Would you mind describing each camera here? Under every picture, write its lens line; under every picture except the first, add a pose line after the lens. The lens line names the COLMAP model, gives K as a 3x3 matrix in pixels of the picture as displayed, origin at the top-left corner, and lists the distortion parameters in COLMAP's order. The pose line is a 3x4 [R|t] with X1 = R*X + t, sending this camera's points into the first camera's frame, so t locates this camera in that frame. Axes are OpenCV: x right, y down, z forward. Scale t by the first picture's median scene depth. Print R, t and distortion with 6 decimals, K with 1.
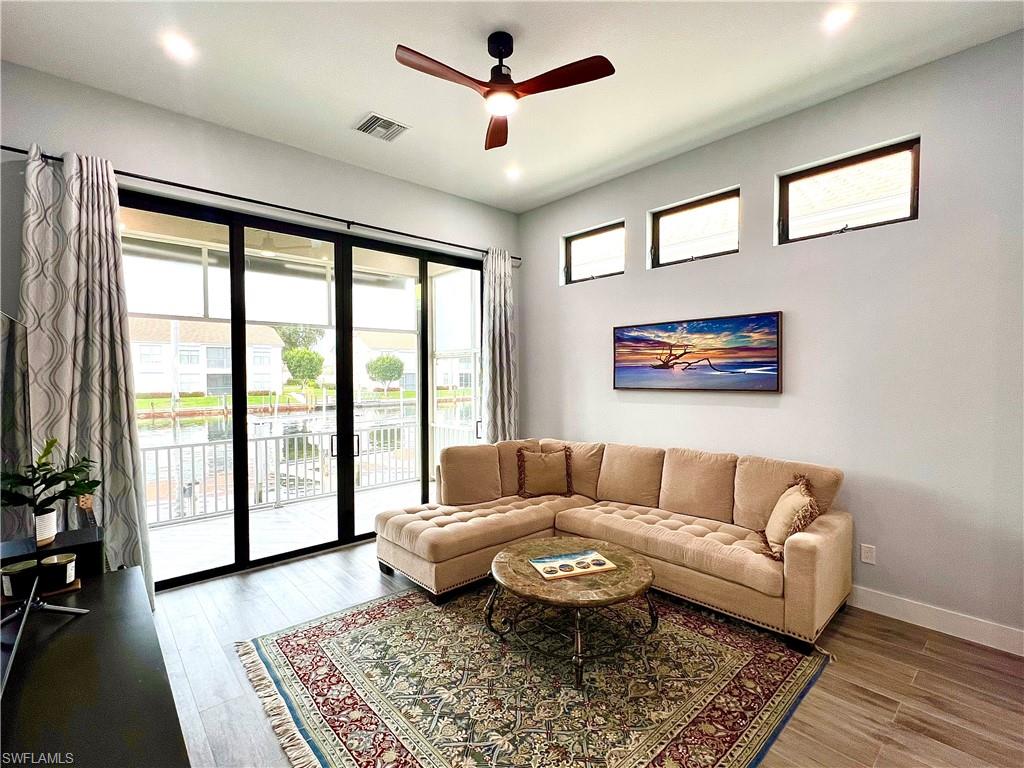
lens RADIAL K [[477.6, 0, 512.0], [0, 477.6, 384.0], [0, 0, 1]] dist [-0.000720, 0.000673]
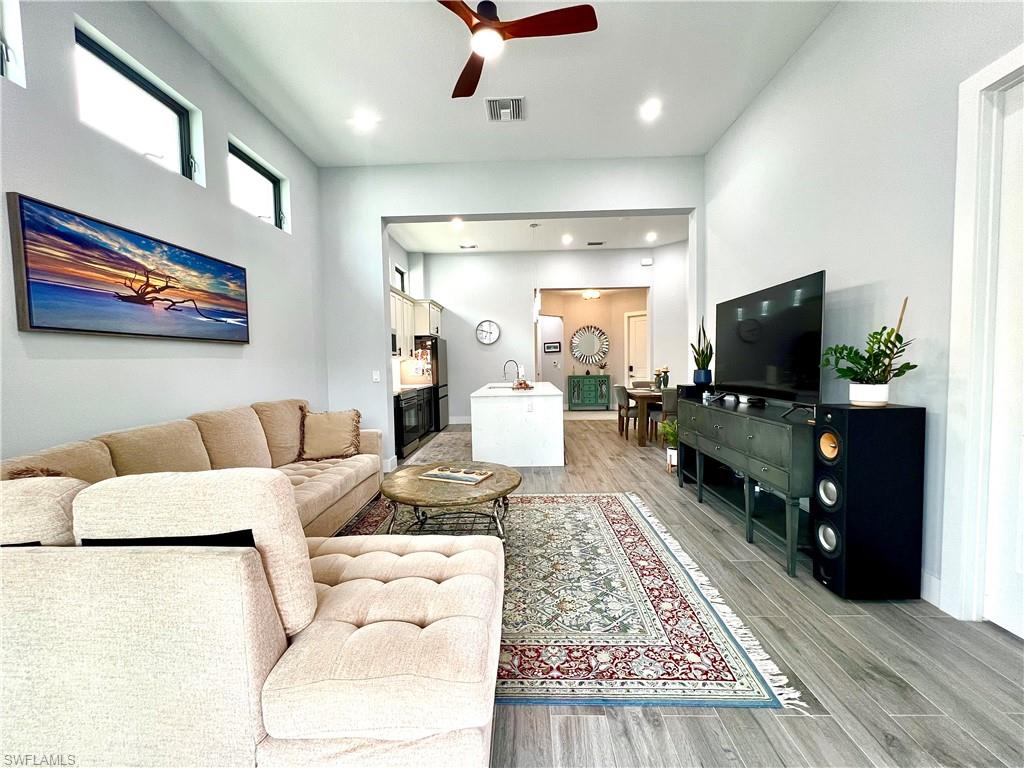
lens RADIAL K [[410.1, 0, 512.0], [0, 410.1, 384.0], [0, 0, 1]] dist [0.000522, 0.000148]
pose [[-0.722837, -0.017651, 0.690793, -0.468777], [0.038014, 0.997144, 0.065256, 0.064458], [-0.689972, 0.073429, -0.720102, 1.133917]]
